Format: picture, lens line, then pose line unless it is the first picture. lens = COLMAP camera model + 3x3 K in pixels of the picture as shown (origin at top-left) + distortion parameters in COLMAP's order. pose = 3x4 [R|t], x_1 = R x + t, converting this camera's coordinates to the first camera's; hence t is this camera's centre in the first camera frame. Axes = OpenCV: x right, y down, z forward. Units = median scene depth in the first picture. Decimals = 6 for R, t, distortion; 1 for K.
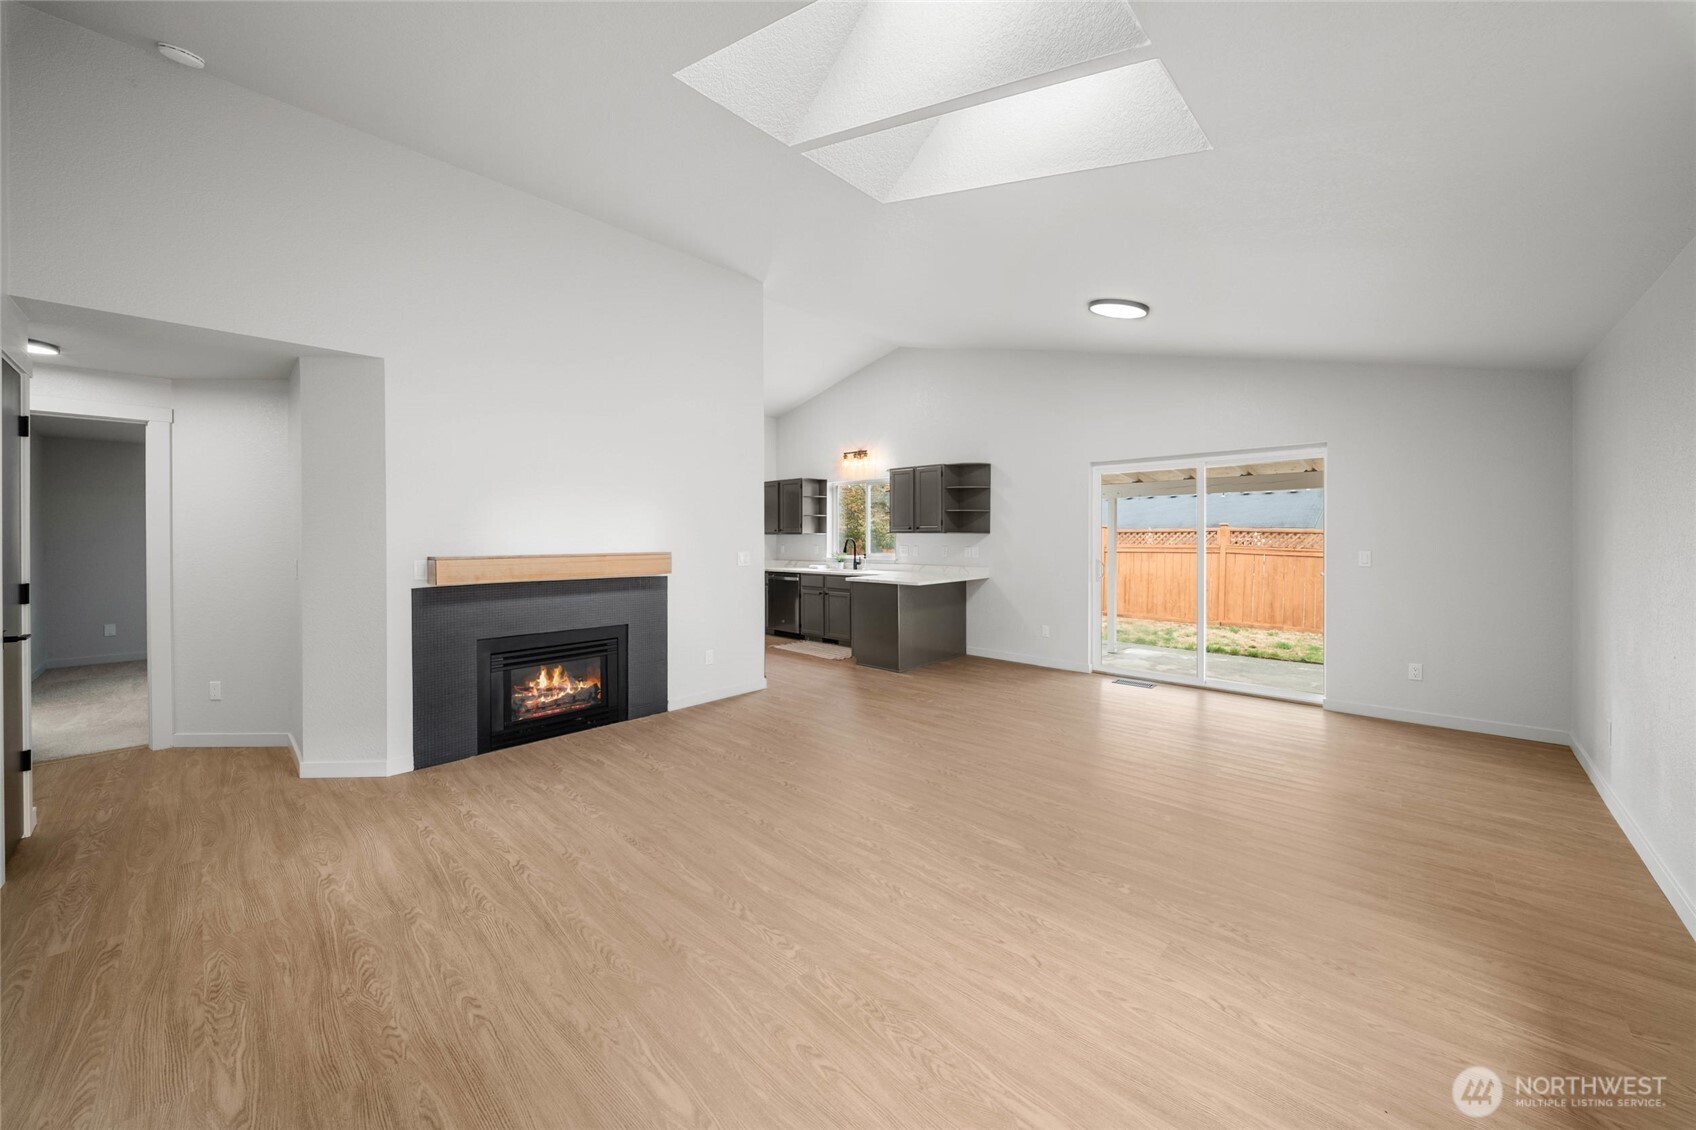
lens RADIAL K [[608.7, 0, 851.2], [0, 608.7, 546.1], [0, 0, 1]] dist [0.003564, -0.003673]
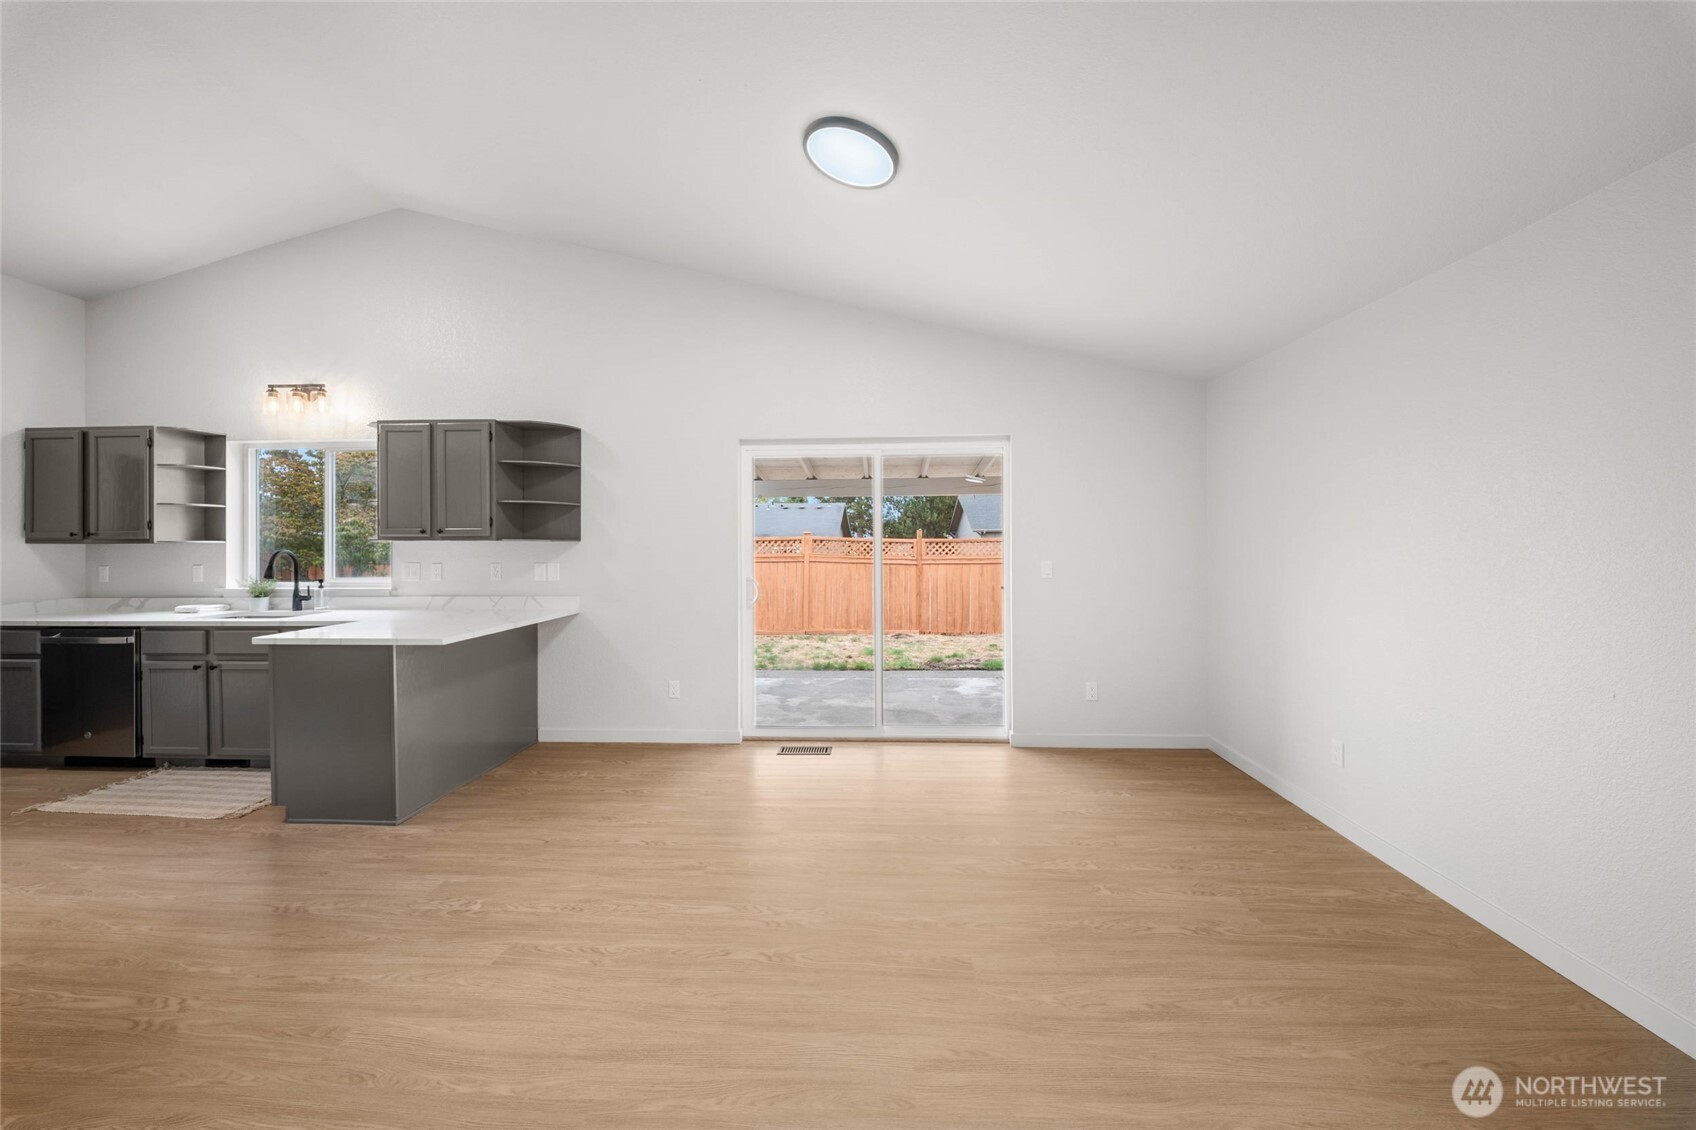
lens RADIAL K [[608.7, 0, 851.2], [0, 608.7, 546.1], [0, 0, 1]] dist [0.003564, -0.003673]
pose [[0.762850, -0.004521, 0.646560, 0.037862], [0.014442, 0.999845, -0.010048, -0.005434], [-0.646415, 0.017003, 0.762797, 0.355064]]
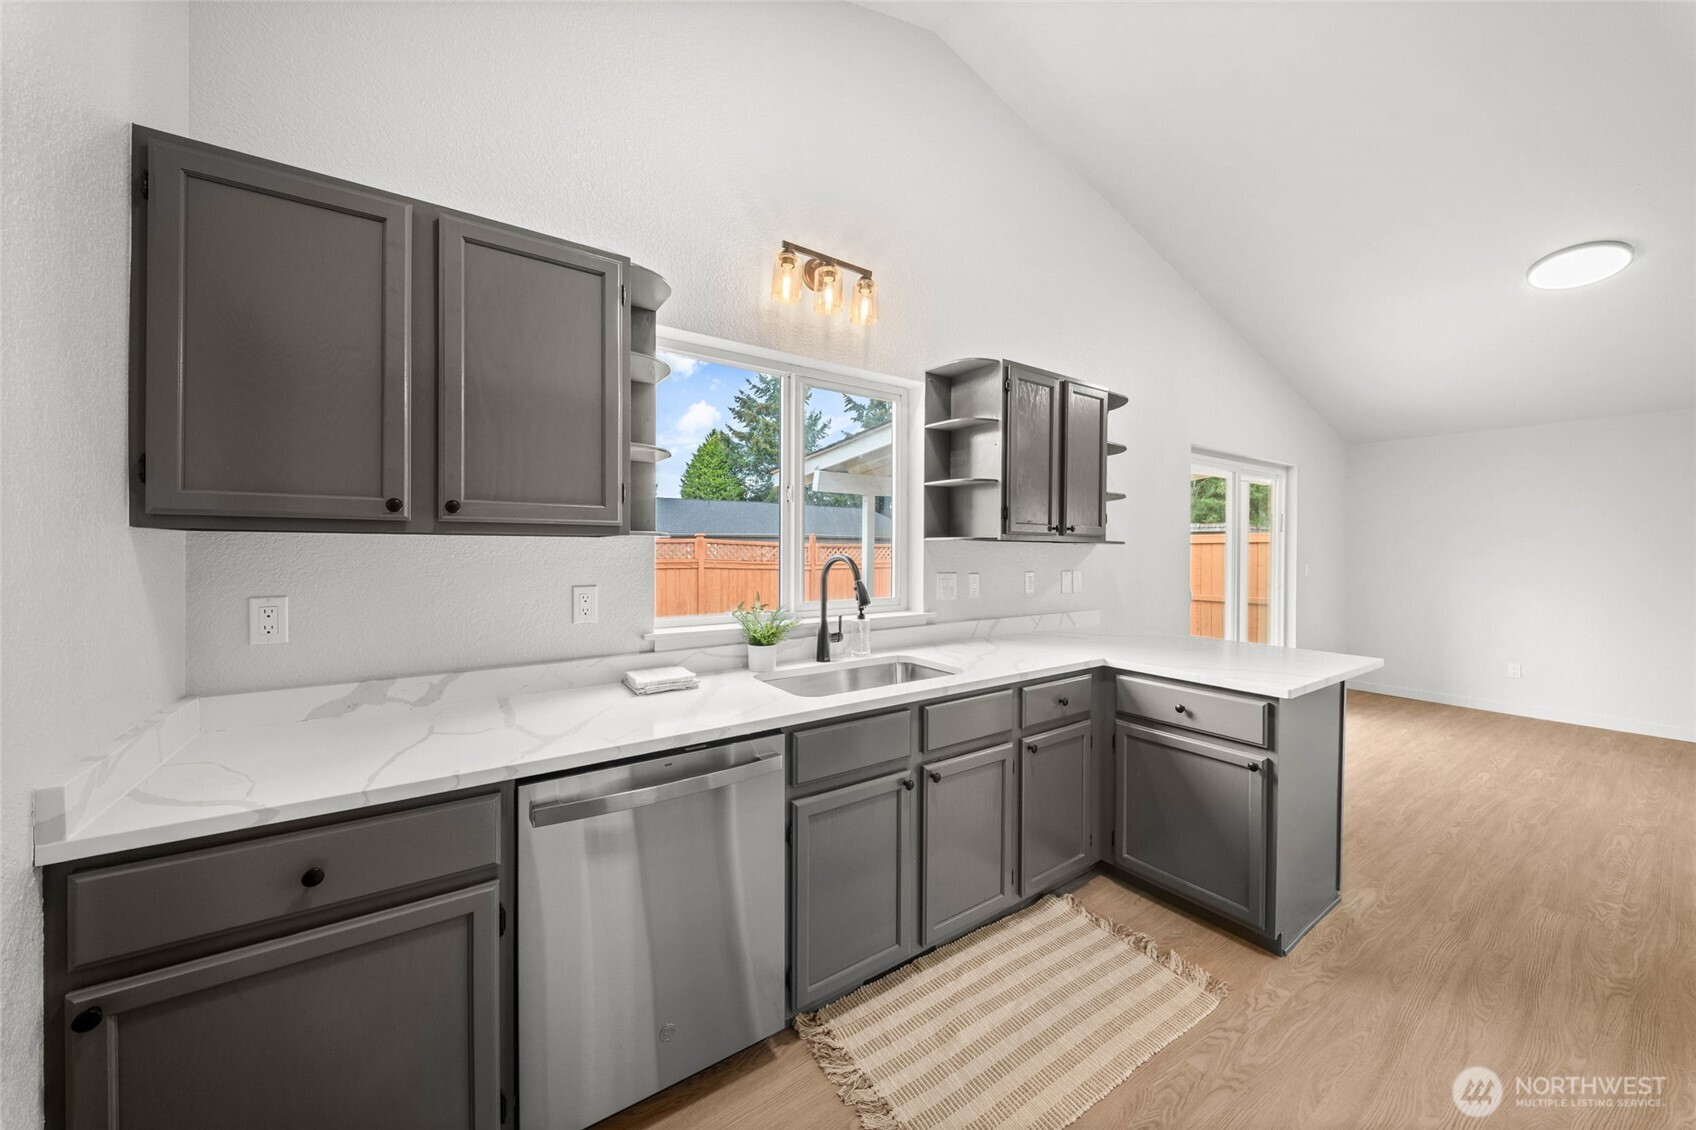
lens RADIAL K [[603.7, 0, 849.7], [0, 603.7, 554.9], [0, 0, 1]] dist [0.004845, -0.004214]
pose [[0.204222, -0.006275, 0.978904, -0.335015], [0.011664, 0.999924, 0.003976, -0.016500], [-0.978855, 0.010606, 0.204280, 1.128586]]
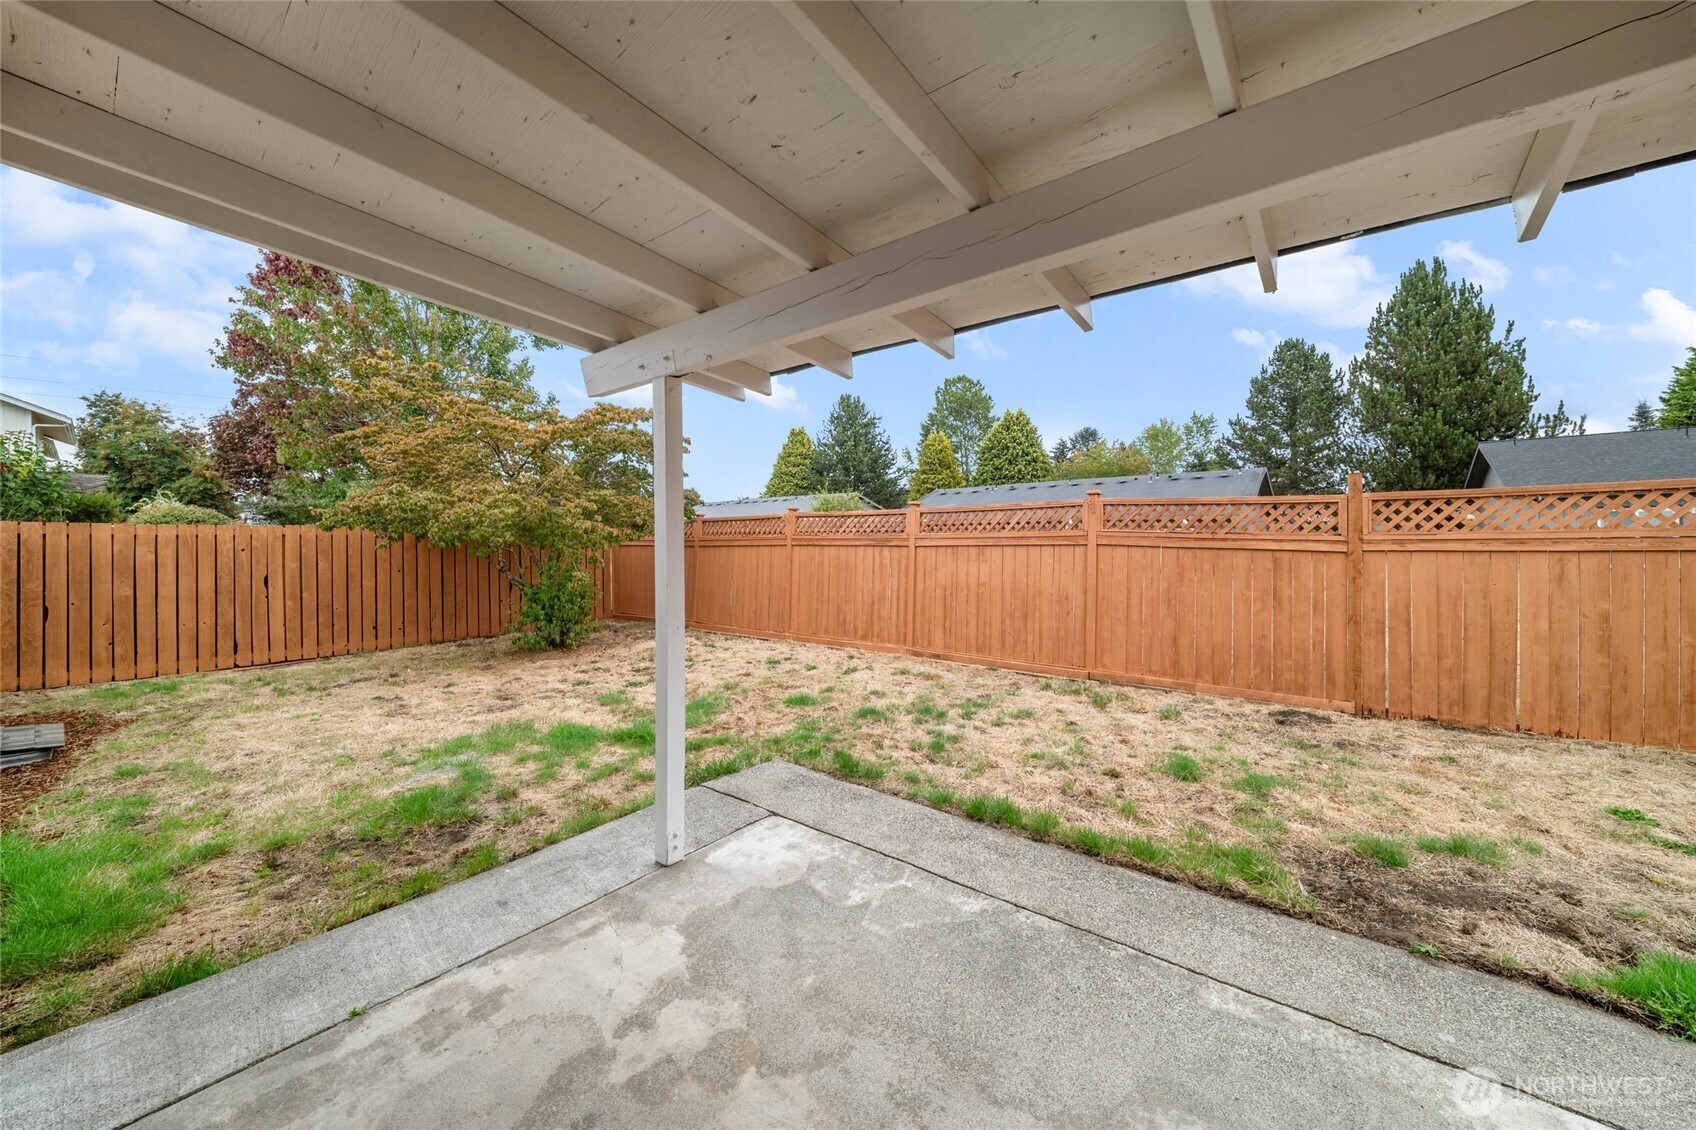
lens RADIAL K [[616.4, 0, 854.4], [0, 616.4, 533.9], [0, 0, 1]] dist [-0.000403, -0.005536]
pose [[0.995997, -0.012424, 0.088516, 0.652578], [0.013991, 0.999756, -0.017099, 0.014729], [-0.088282, 0.018269, 0.995928, 0.873114]]
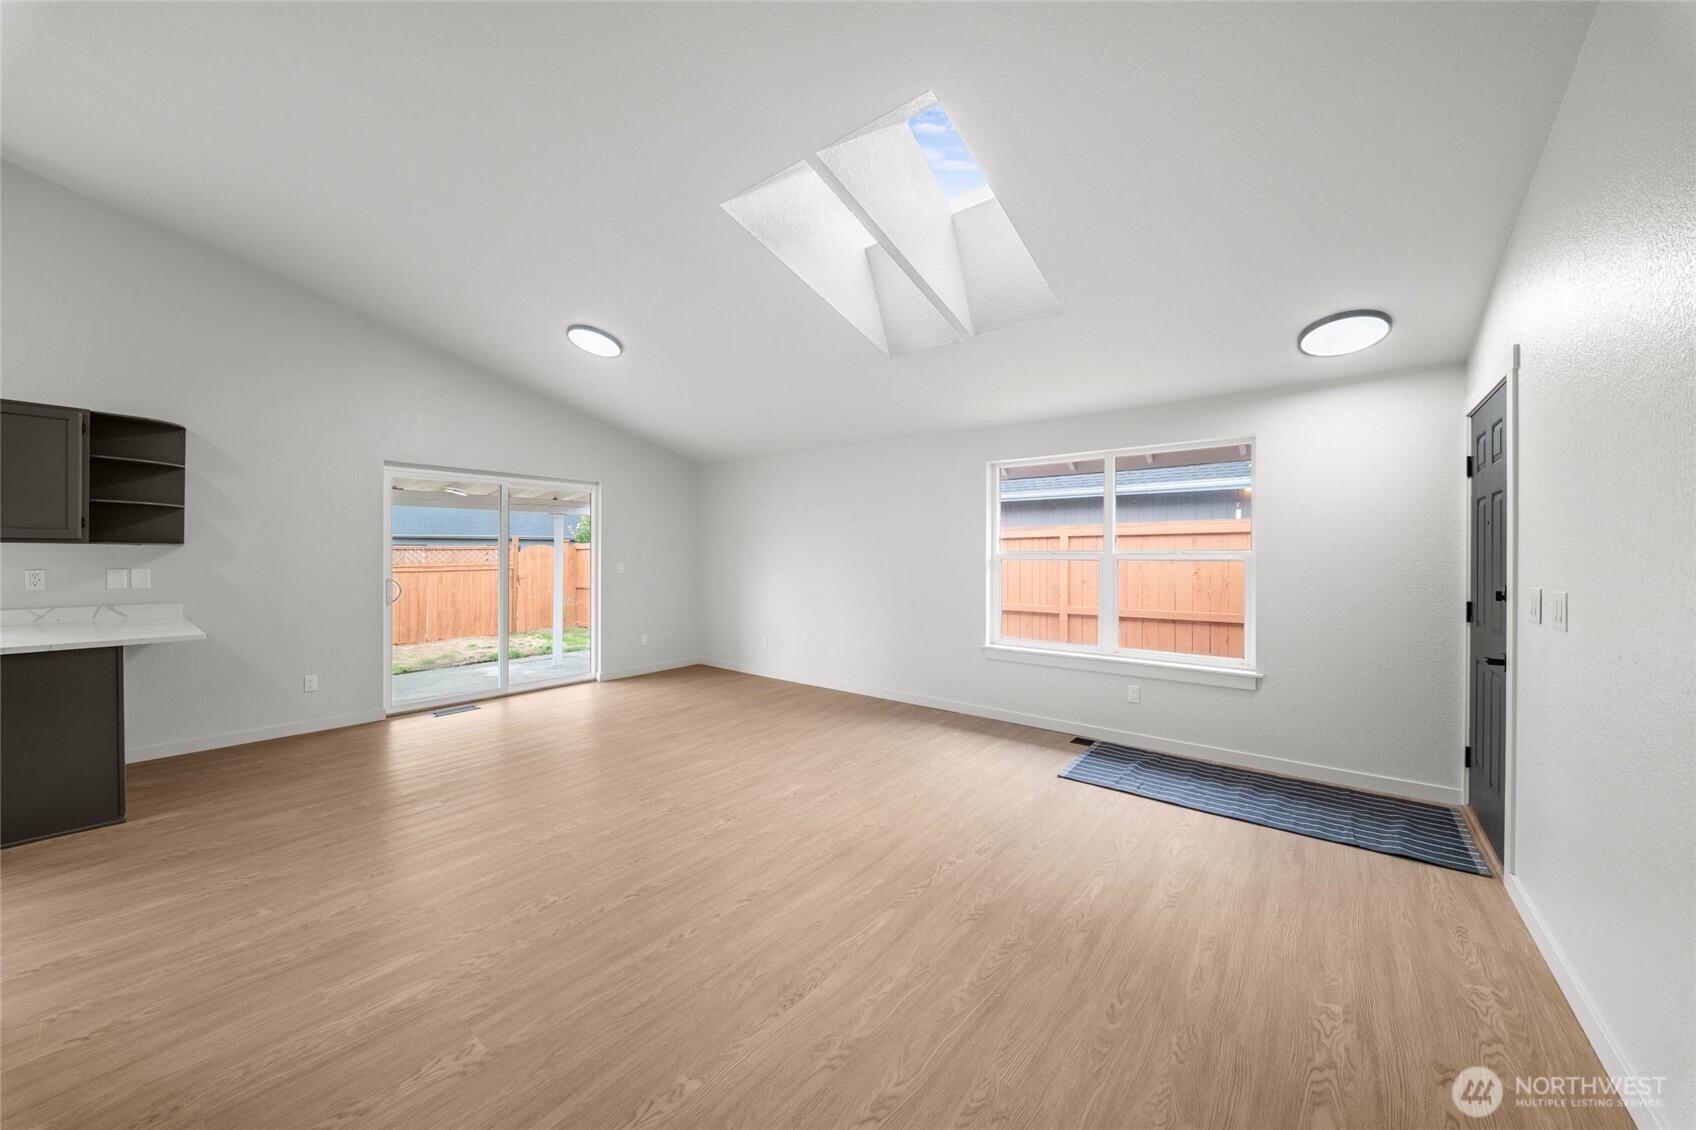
lens RADIAL K [[603.7, 0, 849.7], [0, 603.7, 554.9], [0, 0, 1]] dist [0.004845, -0.004214]
pose [[-0.086065, -0.001319, 0.996289, -0.429868], [0.012093, 0.999924, 0.002369, -0.004990], [-0.996216, 0.012252, -0.086043, 0.410126]]
